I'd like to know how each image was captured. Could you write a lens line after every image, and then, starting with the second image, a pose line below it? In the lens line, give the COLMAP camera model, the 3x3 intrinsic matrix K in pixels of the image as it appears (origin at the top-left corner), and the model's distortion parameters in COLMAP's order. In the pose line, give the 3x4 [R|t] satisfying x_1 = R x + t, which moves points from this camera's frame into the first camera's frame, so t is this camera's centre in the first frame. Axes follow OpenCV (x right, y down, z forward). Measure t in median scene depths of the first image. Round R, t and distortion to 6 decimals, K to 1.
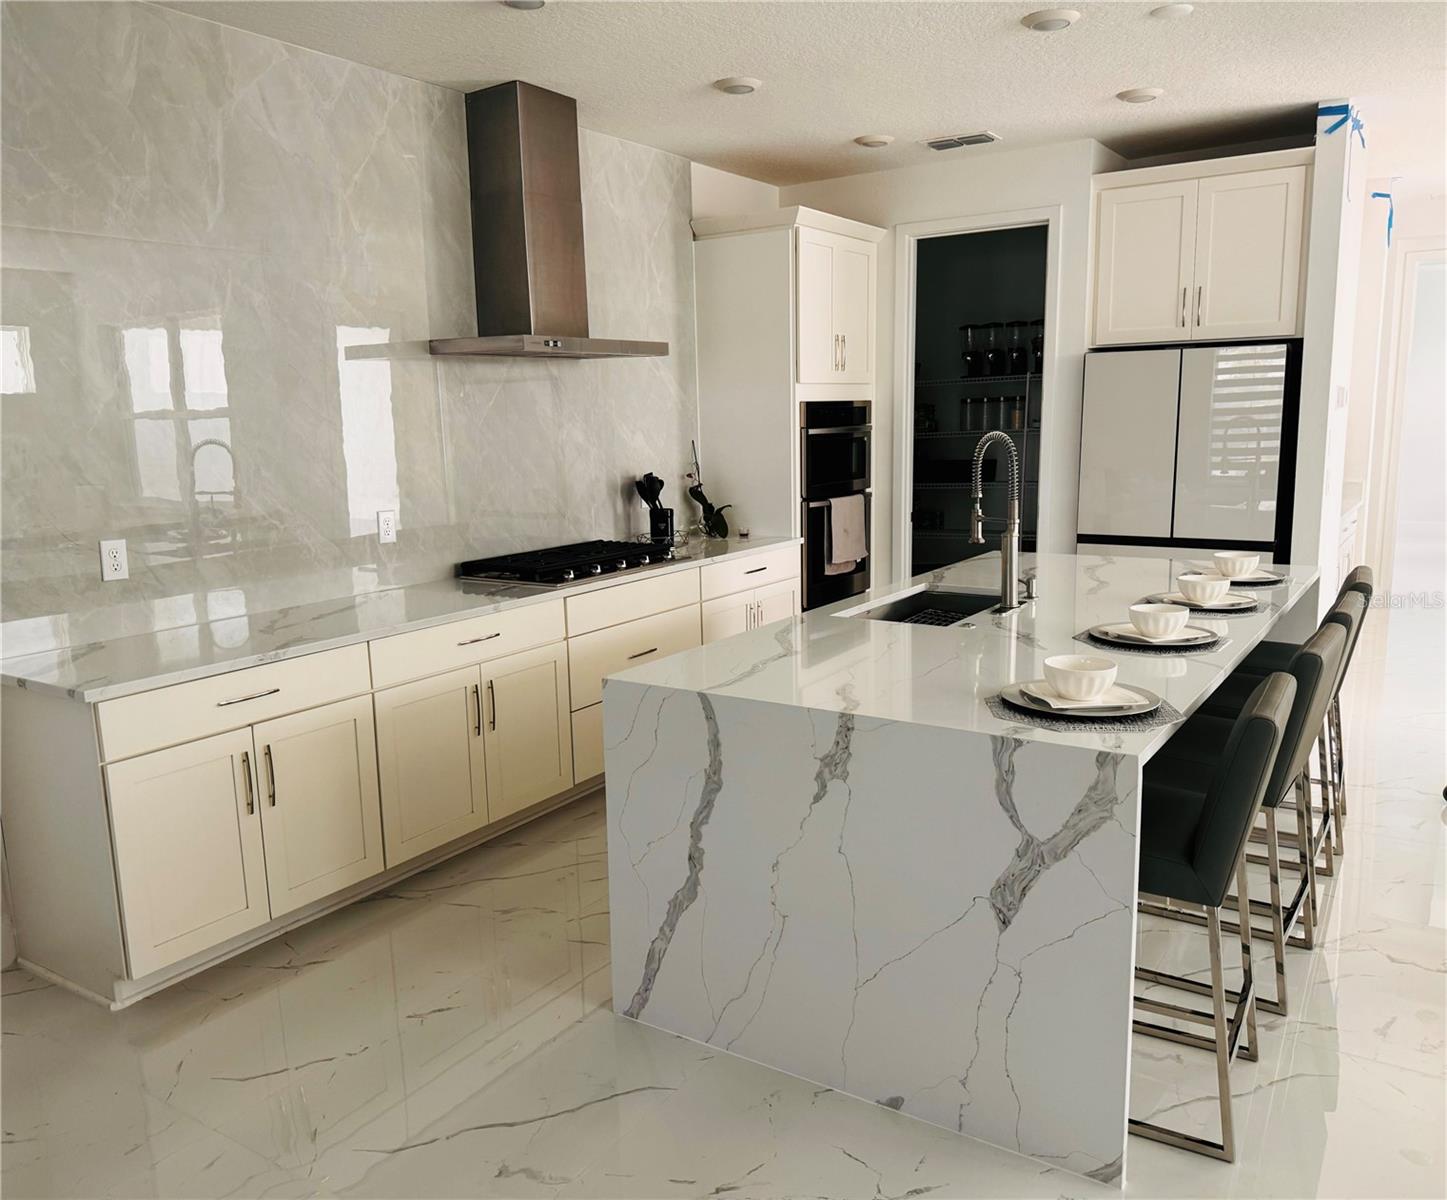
lens RADIAL K [[1136.4, 0, 723.5], [0, 1136.4, 600.0], [0, 0, 1]] dist [0.055423, -0.077299]
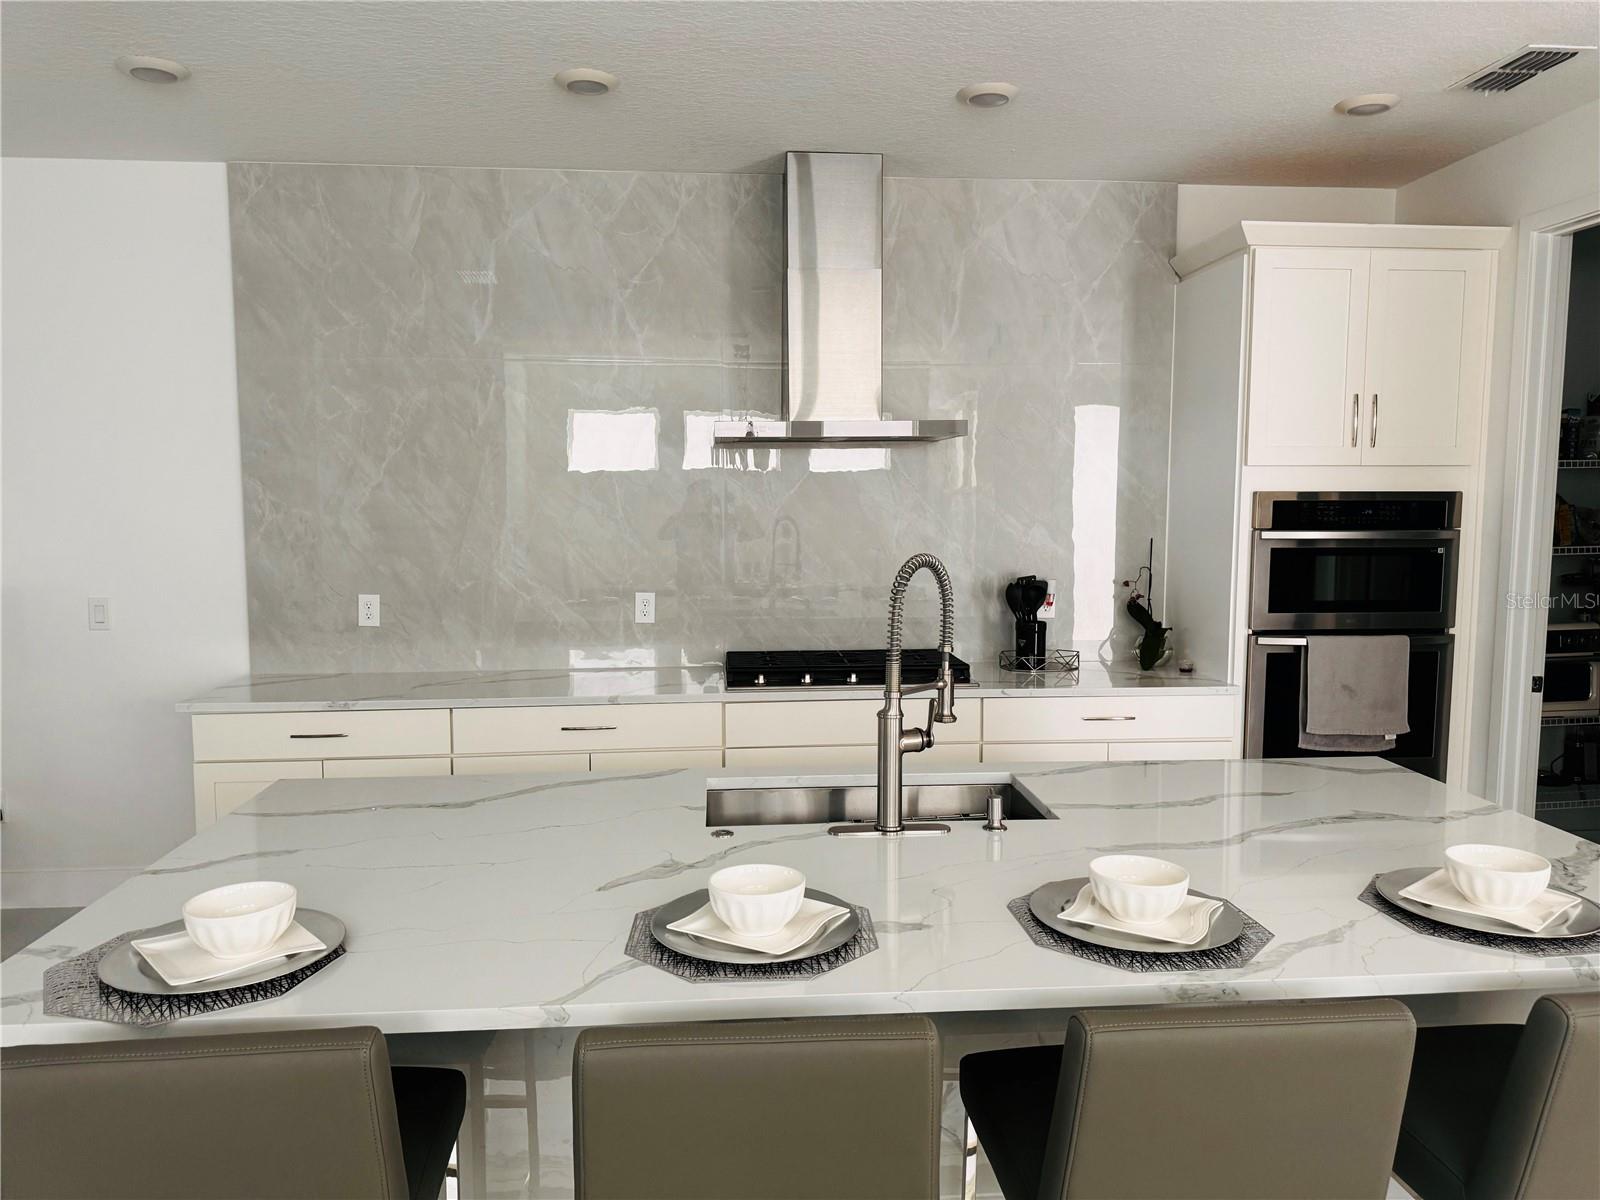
lens RADIAL K [[1132.5, 0, 812.0], [0, 1132.5, 593.2], [0, 0, 1]] dist [0.083302, -0.160319]
pose [[0.622501, 0.091489, -0.777253, 0.552384], [-0.142209, 0.989833, 0.002616, -0.093676], [0.769590, 0.108904, 0.629183, 0.433509]]
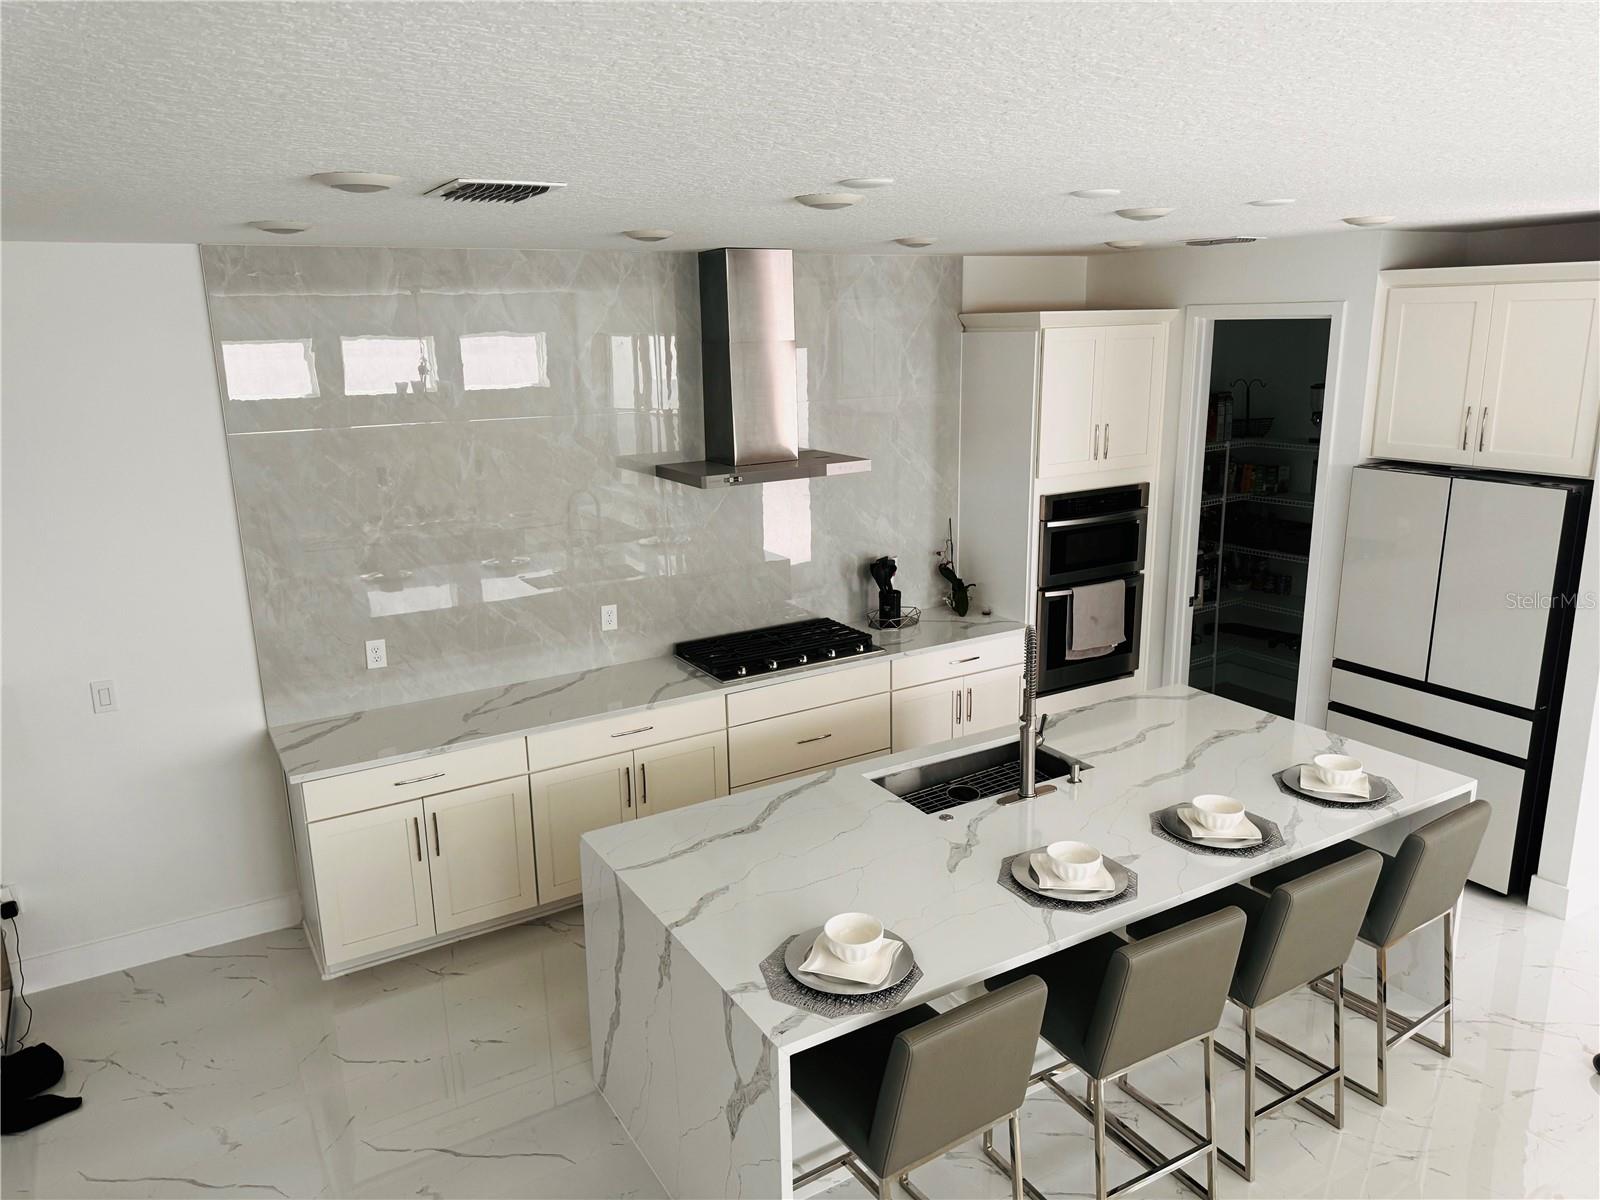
lens RADIAL K [[1132.5, 0, 812.0], [0, 1132.5, 593.2], [0, 0, 1]] dist [0.083302, -0.160319]
pose [[0.906550, 0.107399, -0.408205, 0.377611], [-0.074014, 0.992551, 0.096771, -0.209490], [0.415558, -0.057515, 0.907747, -0.026903]]
